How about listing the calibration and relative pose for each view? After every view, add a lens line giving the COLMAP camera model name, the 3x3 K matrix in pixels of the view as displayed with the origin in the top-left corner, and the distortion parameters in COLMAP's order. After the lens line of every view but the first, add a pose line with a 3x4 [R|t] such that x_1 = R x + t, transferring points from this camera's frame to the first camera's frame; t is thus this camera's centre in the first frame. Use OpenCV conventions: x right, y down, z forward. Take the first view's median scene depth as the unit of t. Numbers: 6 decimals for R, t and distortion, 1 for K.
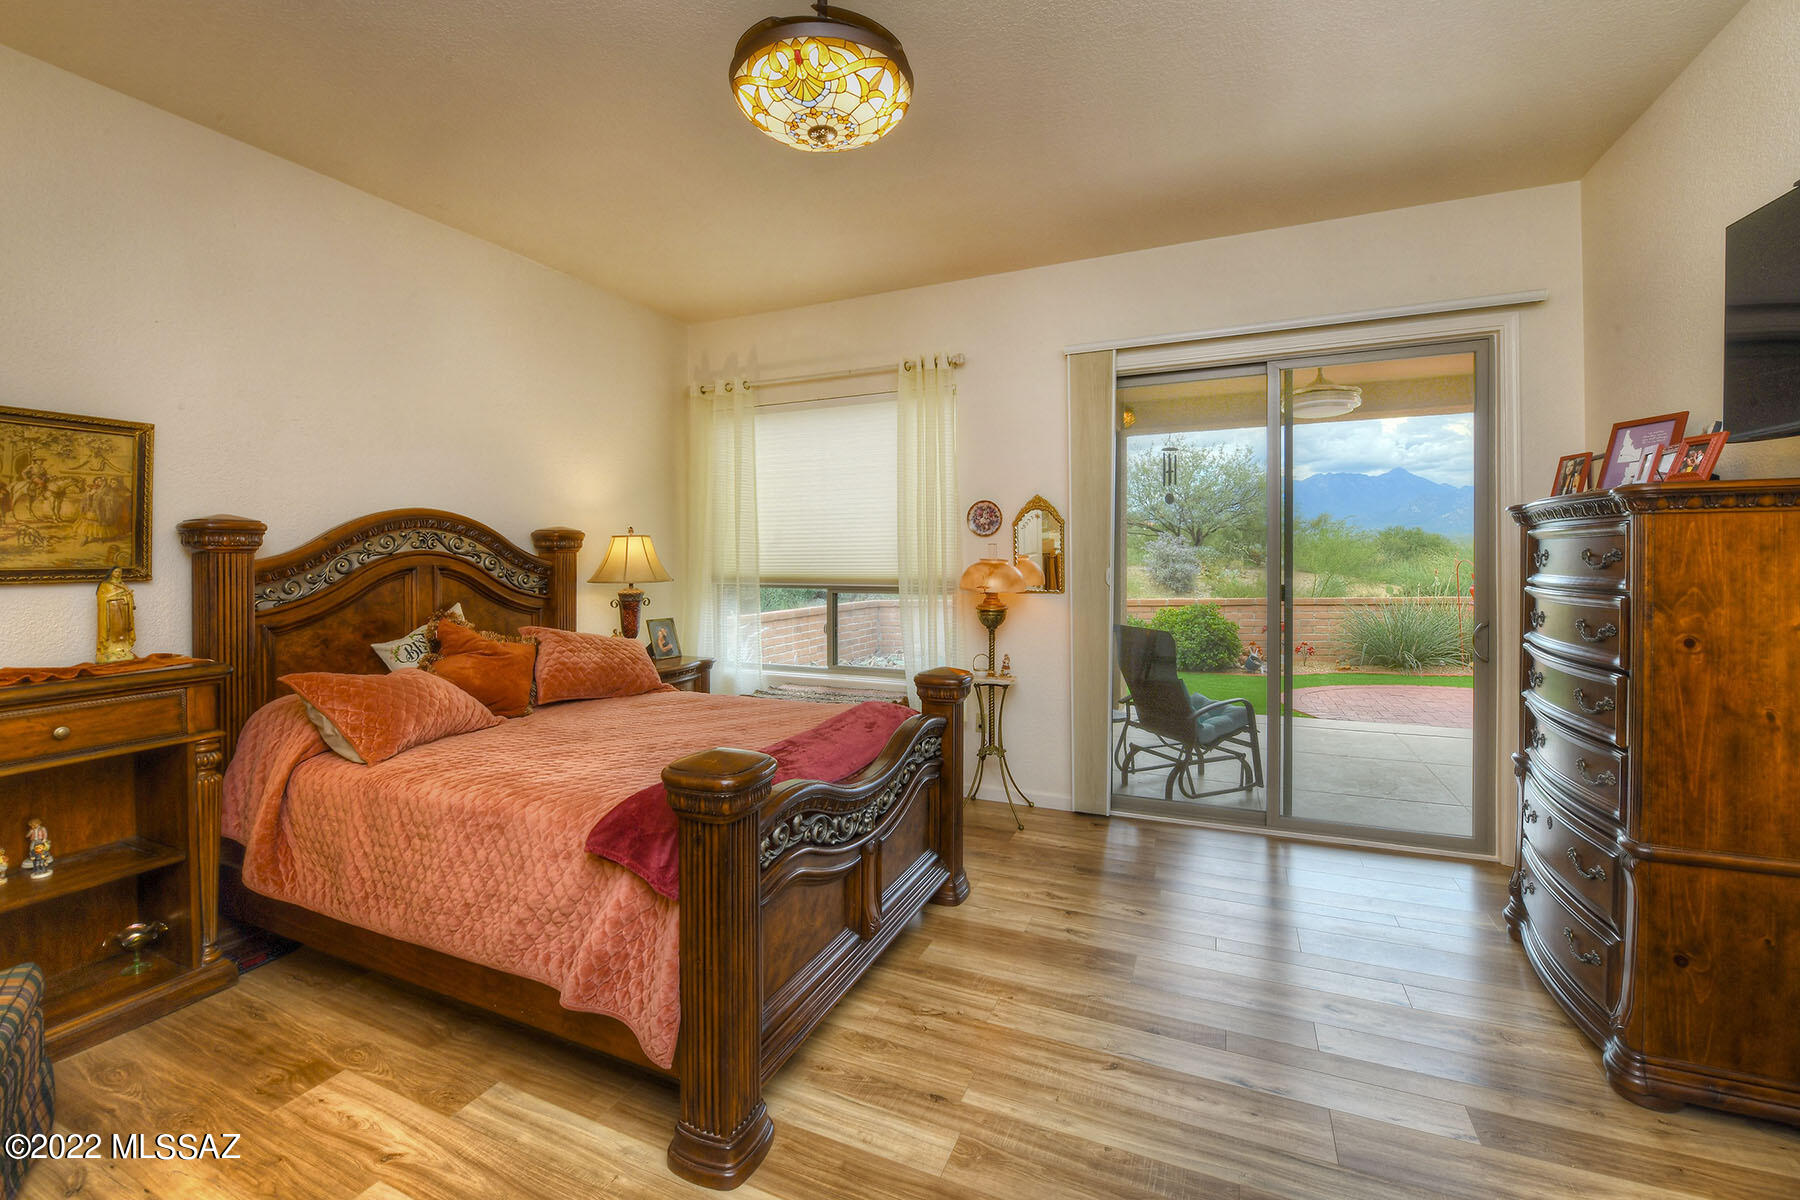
lens RADIAL K [[746.8, 0, 910.4], [0, 746.8, 565.0], [0, 0, 1]] dist [-0.017413, -0.000471]
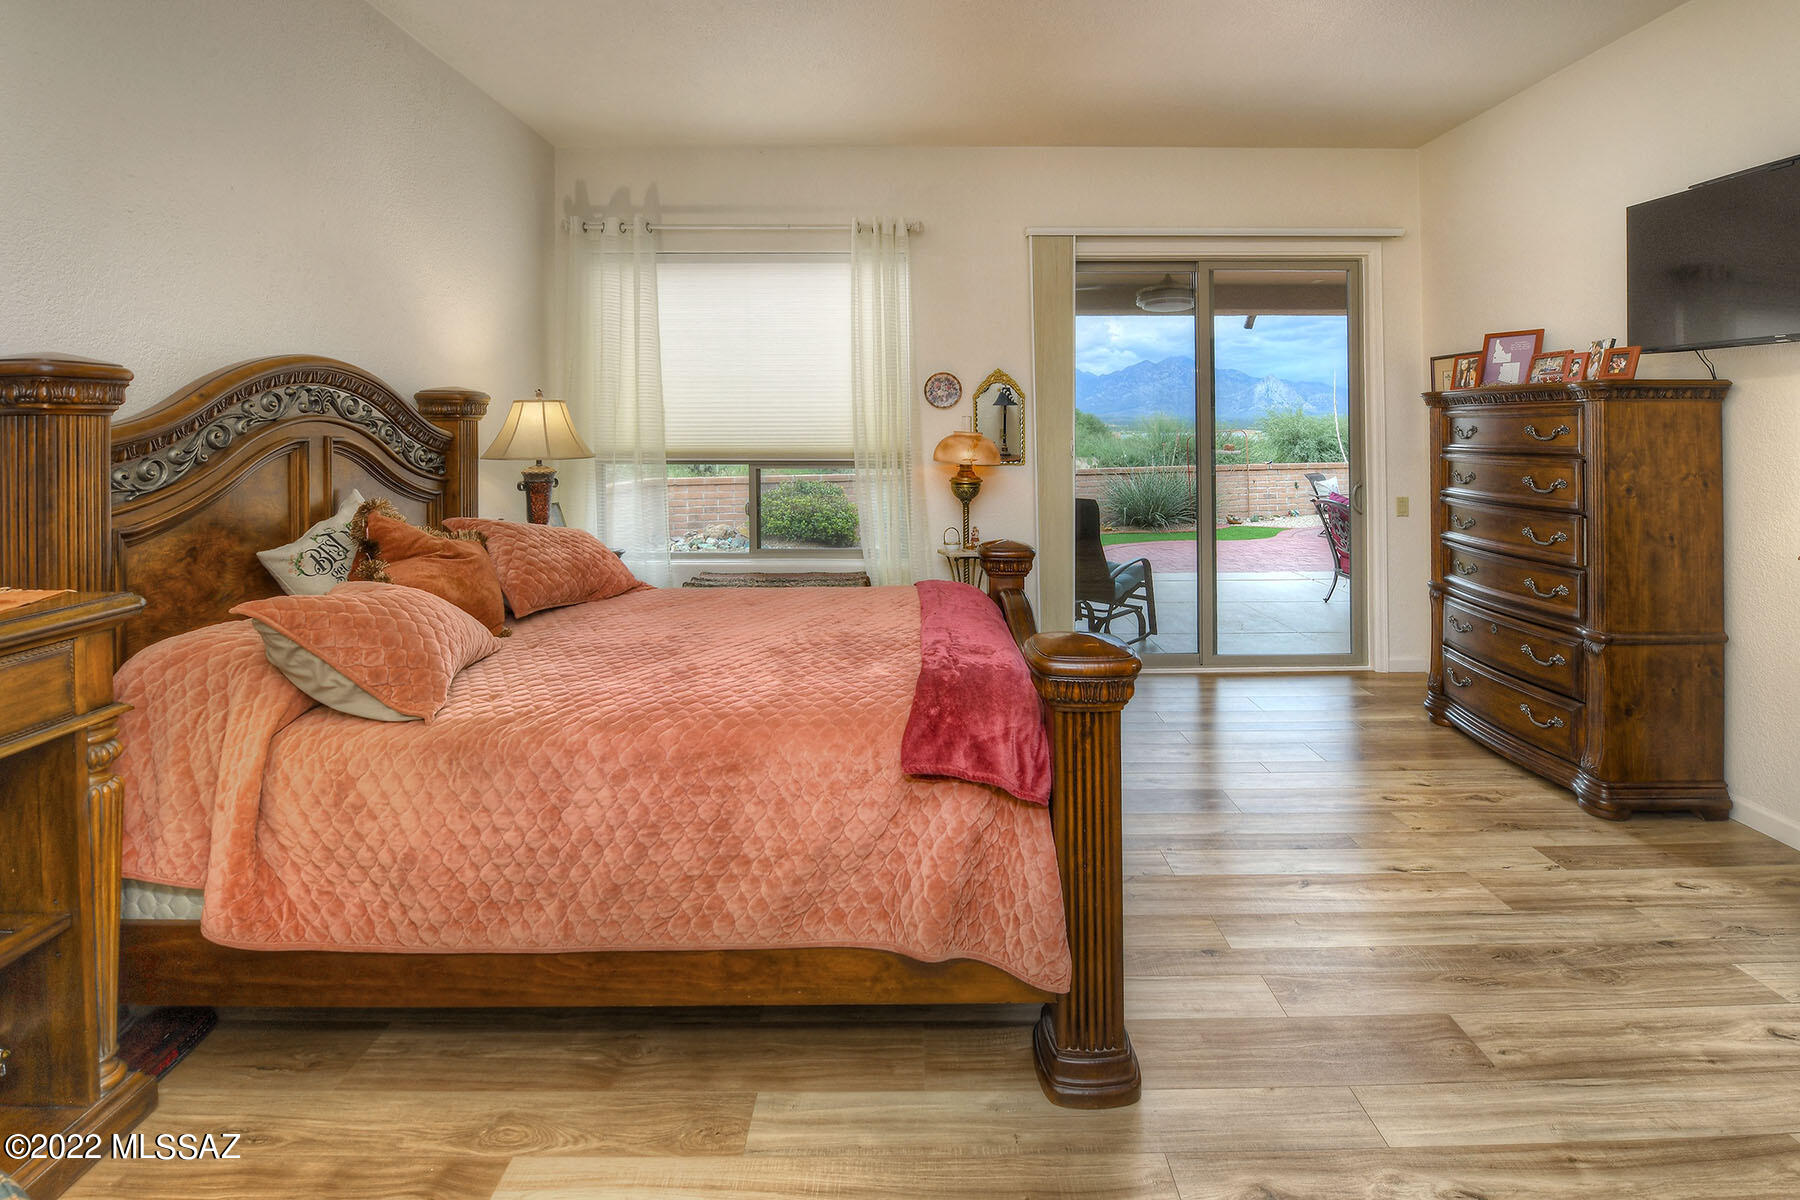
lens RADIAL K [[746.8, 0, 1019.7], [0, 746.8, 432.3], [0, 0, 1]] dist [-0.015244, 0.000274]
pose [[0.910382, 0.004031, 0.413750, -0.432008], [-0.000525, 0.999963, -0.008587, 0.002718], [-0.413769, 0.007600, 0.910350, 0.111689]]
